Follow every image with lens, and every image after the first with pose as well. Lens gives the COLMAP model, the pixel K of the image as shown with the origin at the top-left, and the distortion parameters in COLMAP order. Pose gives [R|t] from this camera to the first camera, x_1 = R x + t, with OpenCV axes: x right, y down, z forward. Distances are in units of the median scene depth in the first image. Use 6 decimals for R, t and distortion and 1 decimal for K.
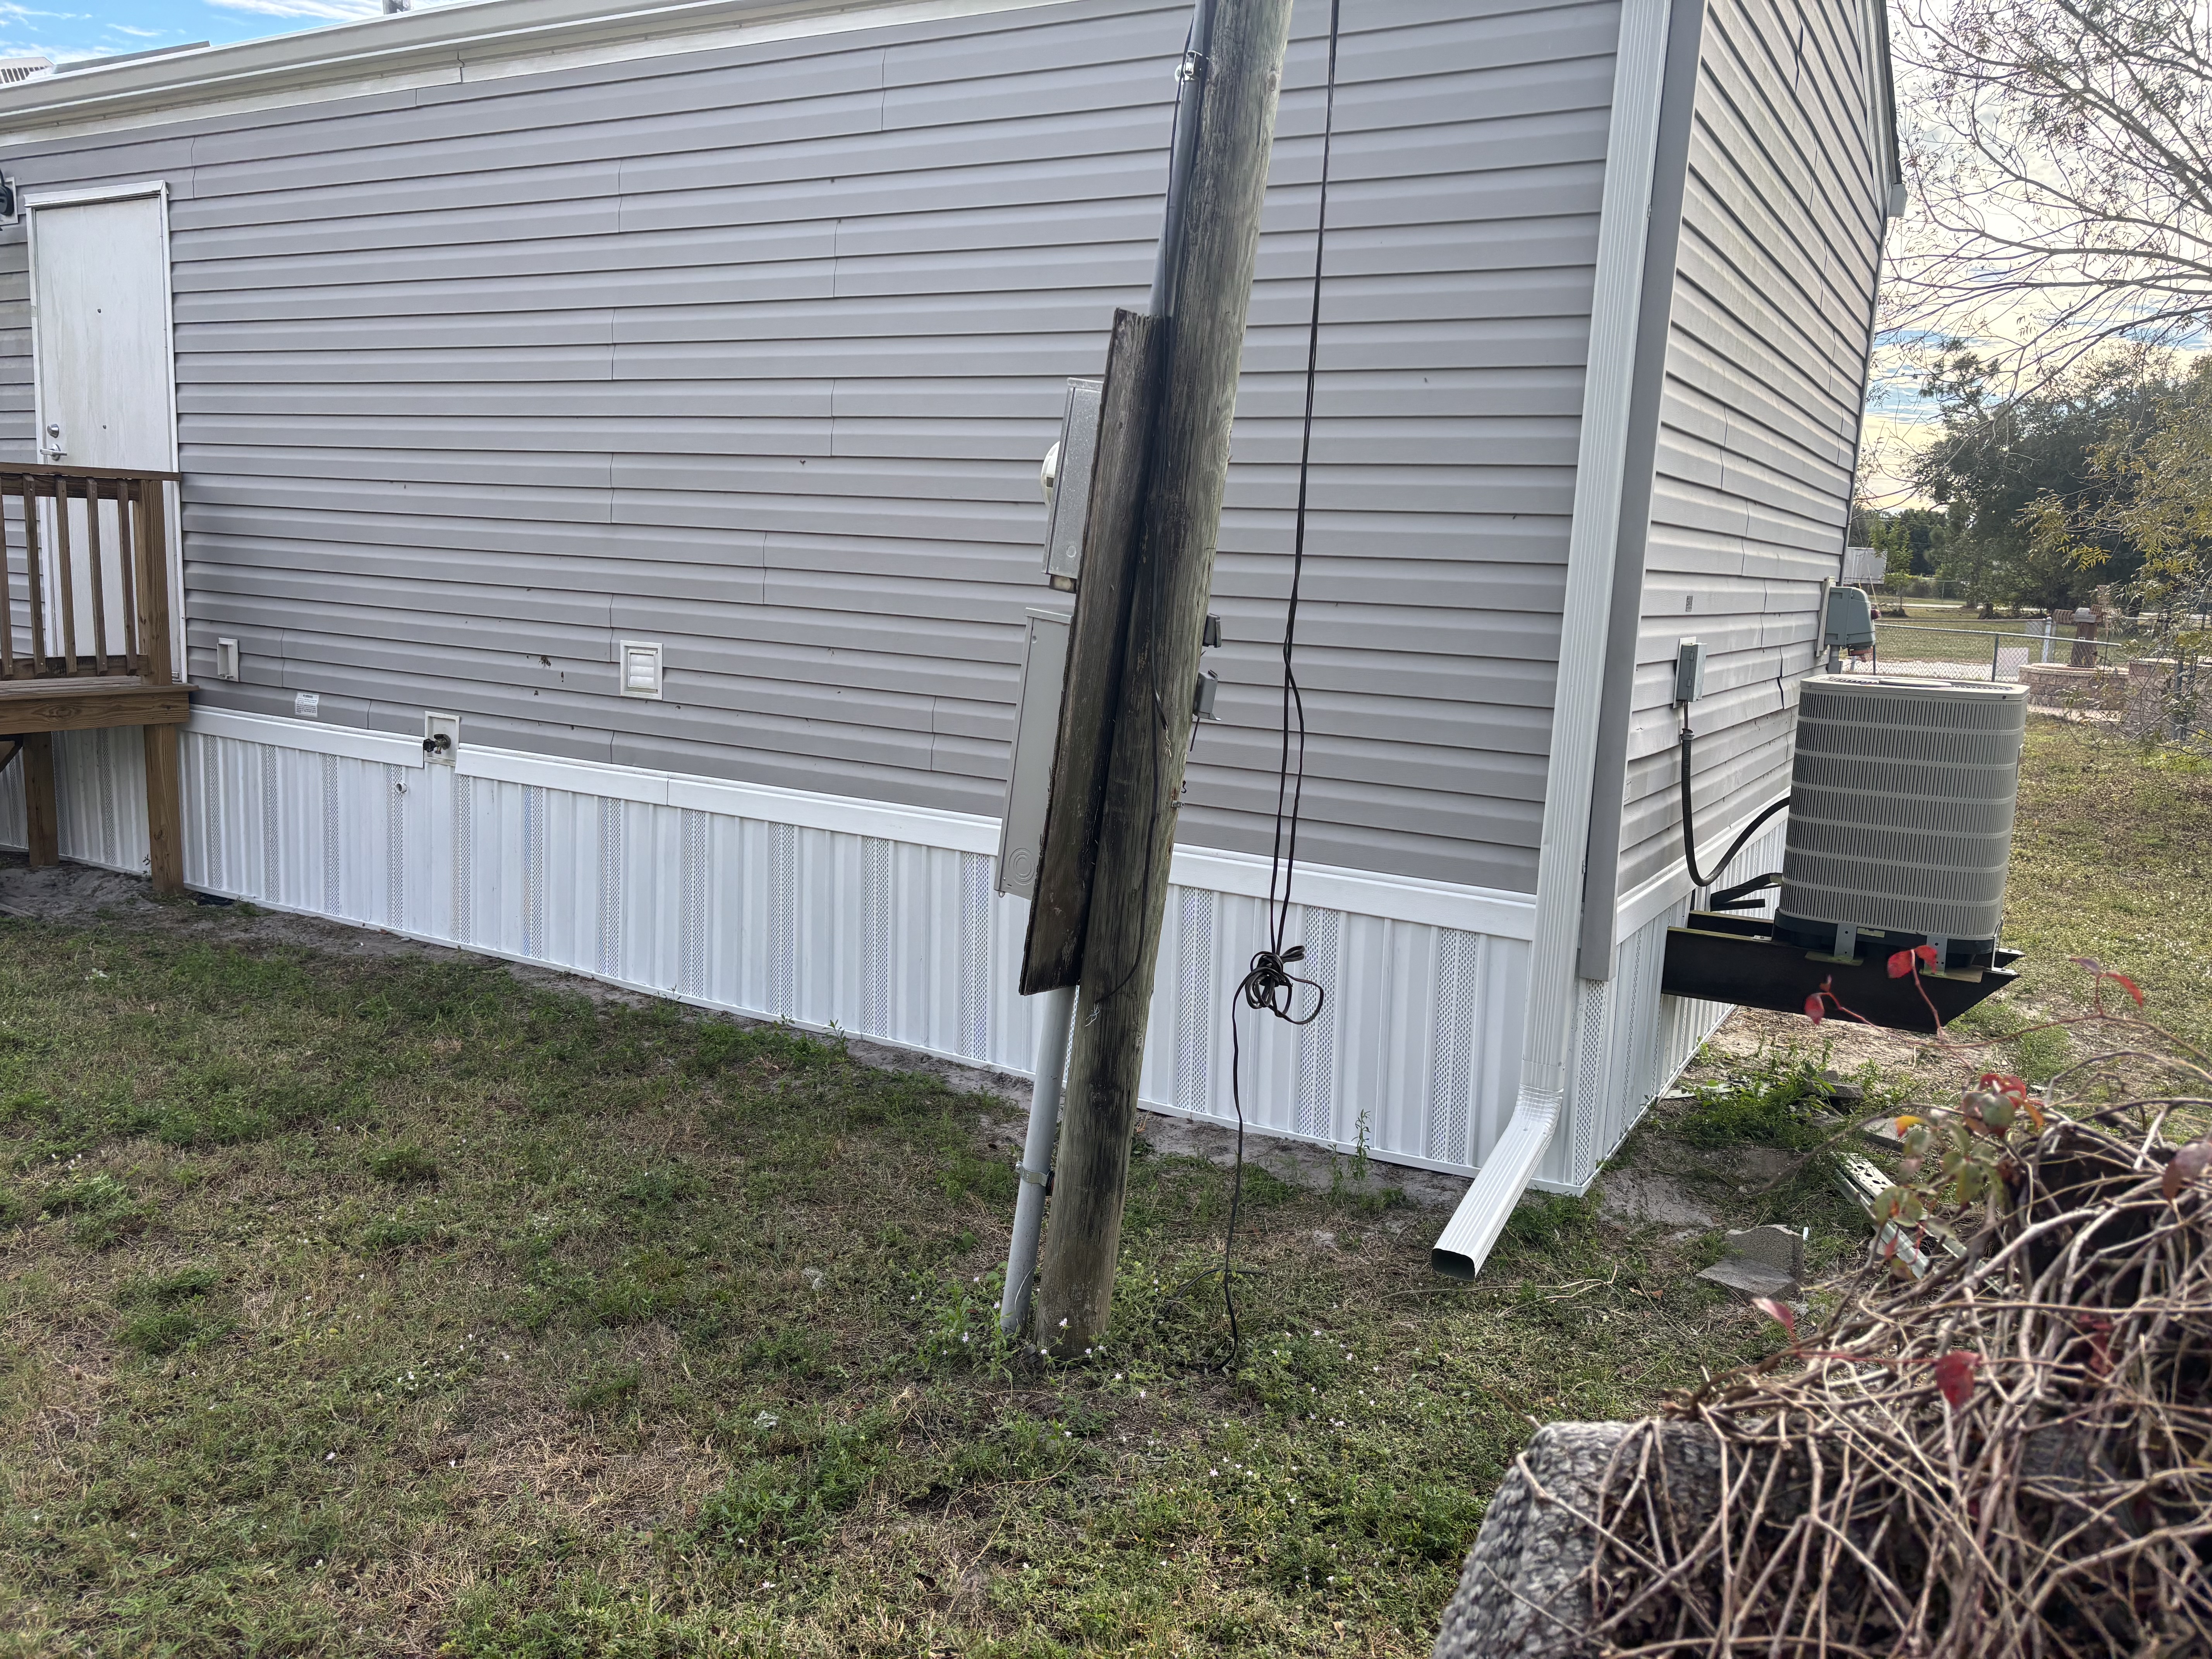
lens RADIAL K [[1670.5, 0, 1107.0], [0, 1670.5, 832.3], [0, 0, 1]] dist [0.056002, -0.056344]
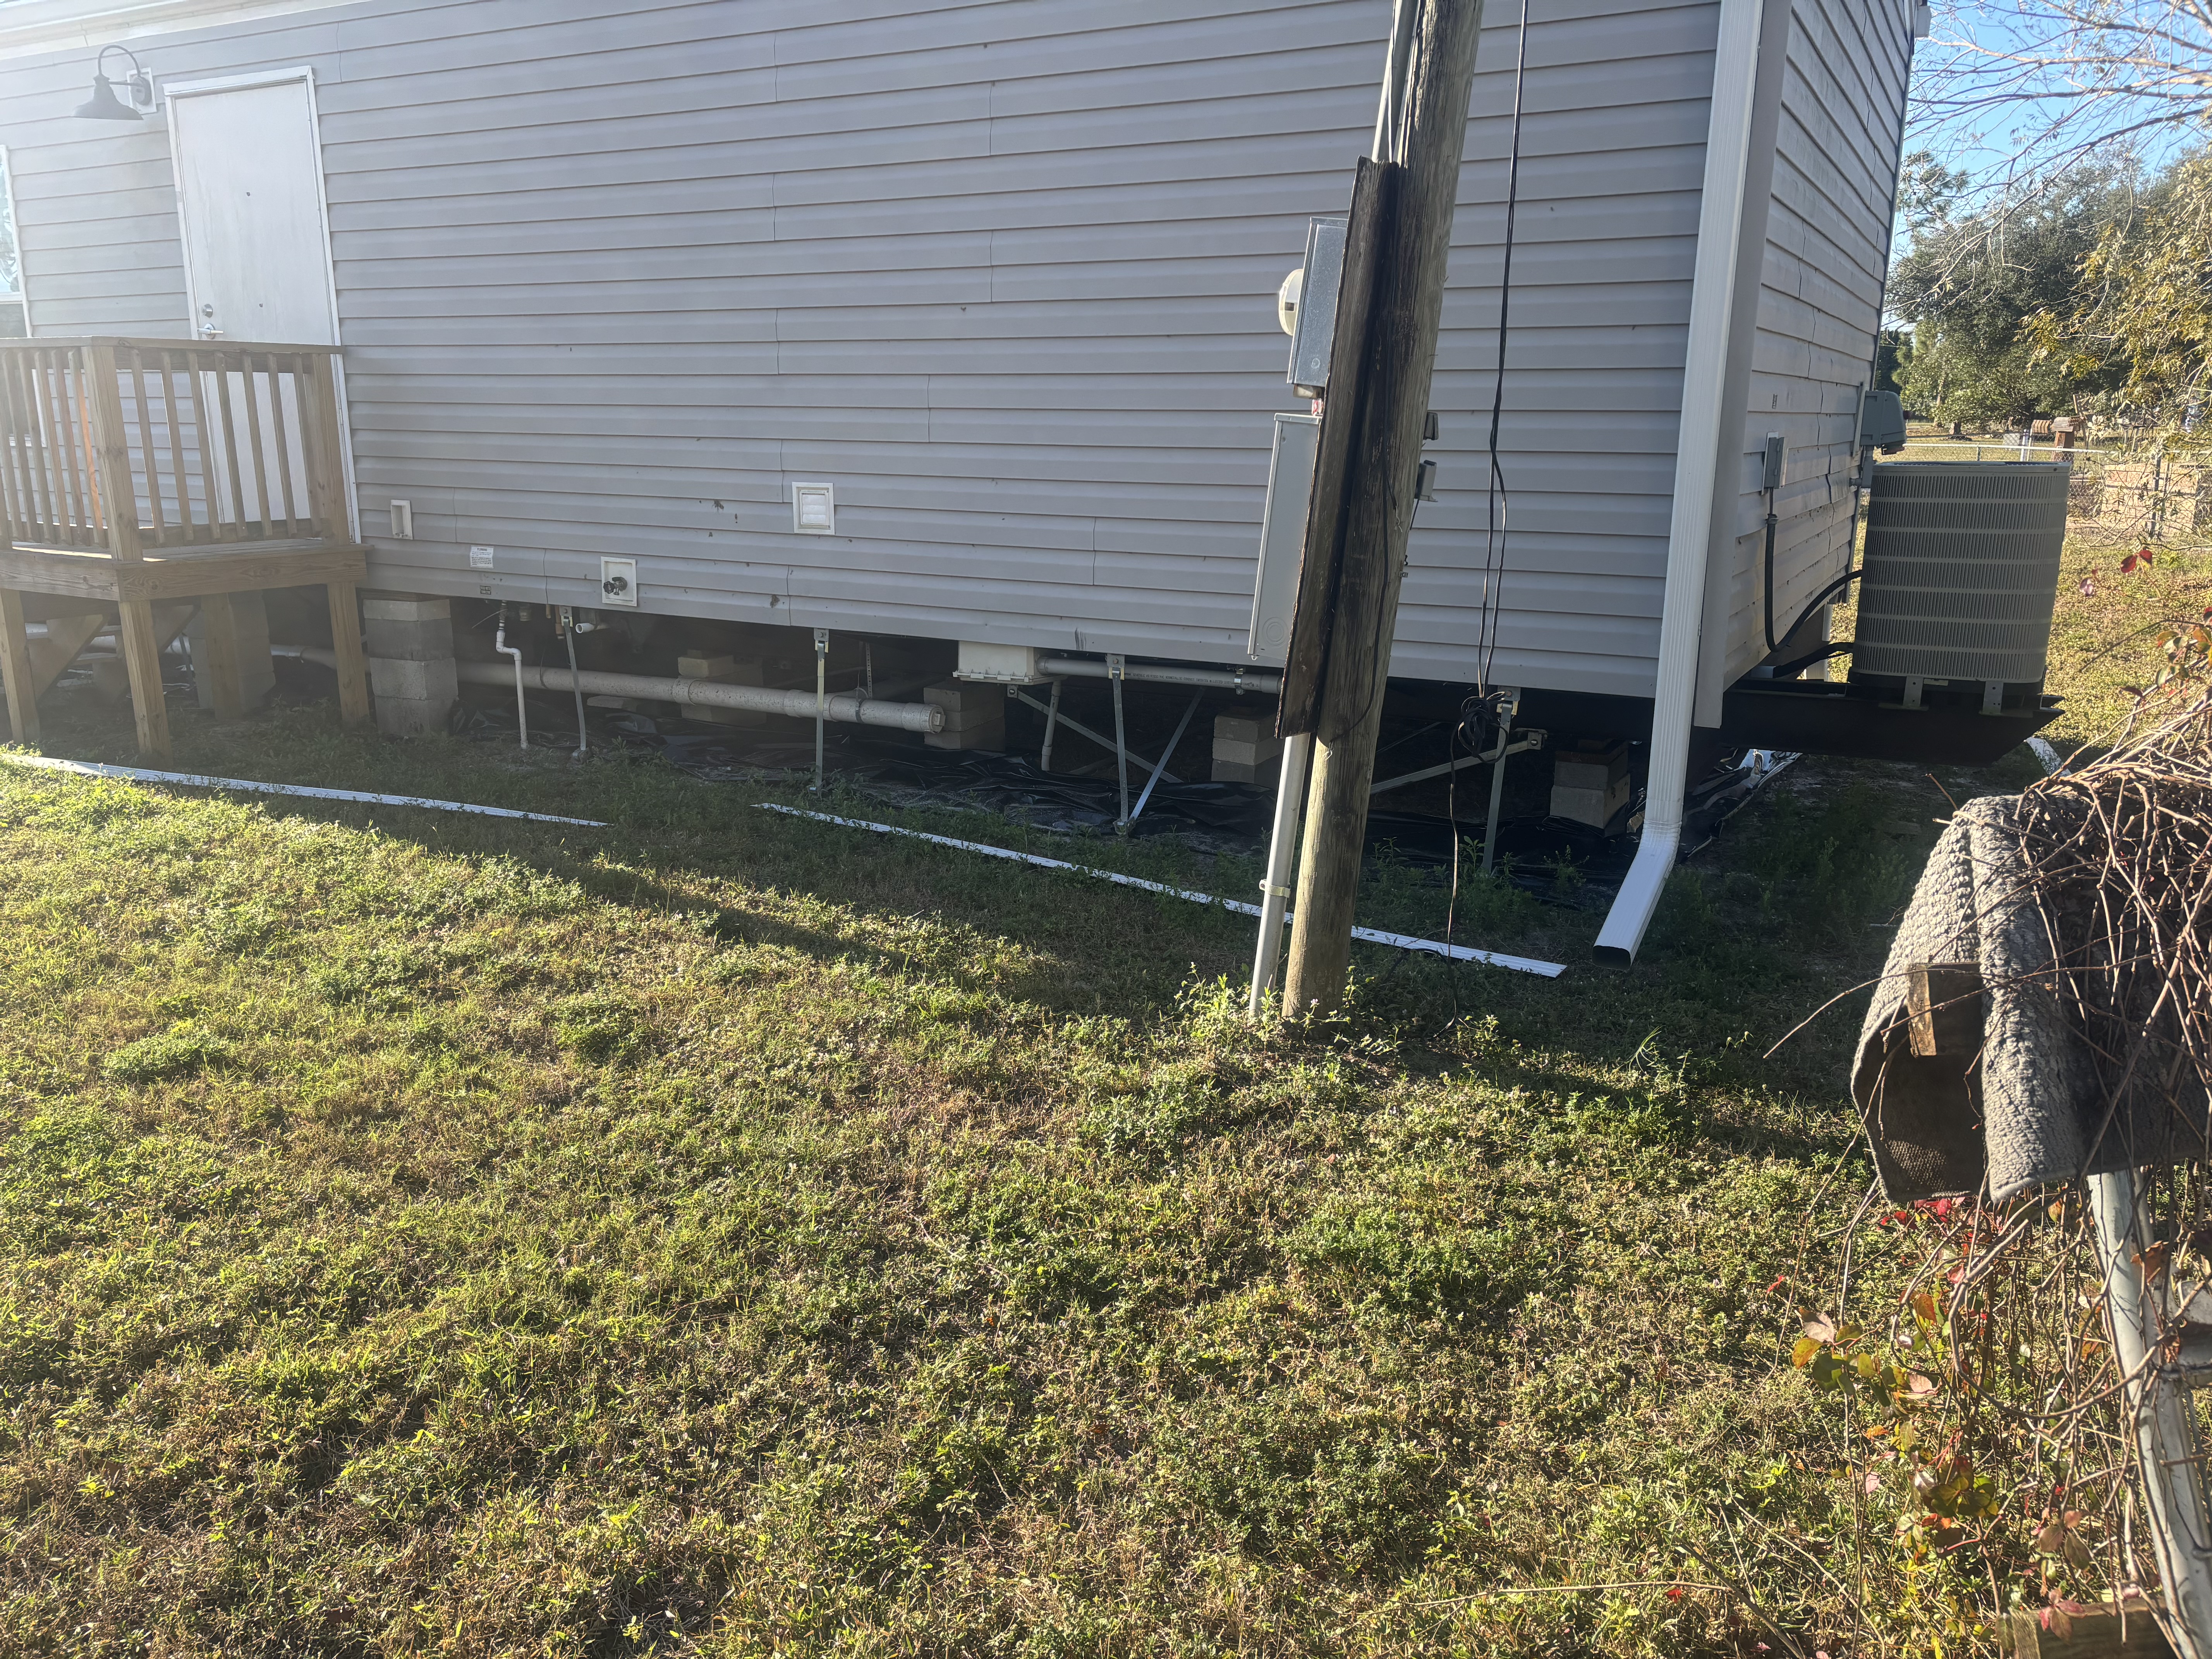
lens RADIAL K [[1670.5, 0, 1108.3], [0, 1670.5, 819.3], [0, 0, 1]] dist [0.056002, -0.056344]
pose [[0.998945, -0.043848, 0.013627, -0.092887], [0.042694, 0.996211, 0.075762, 0.028105], [-0.016898, -0.075100, 0.997033, -0.106587]]
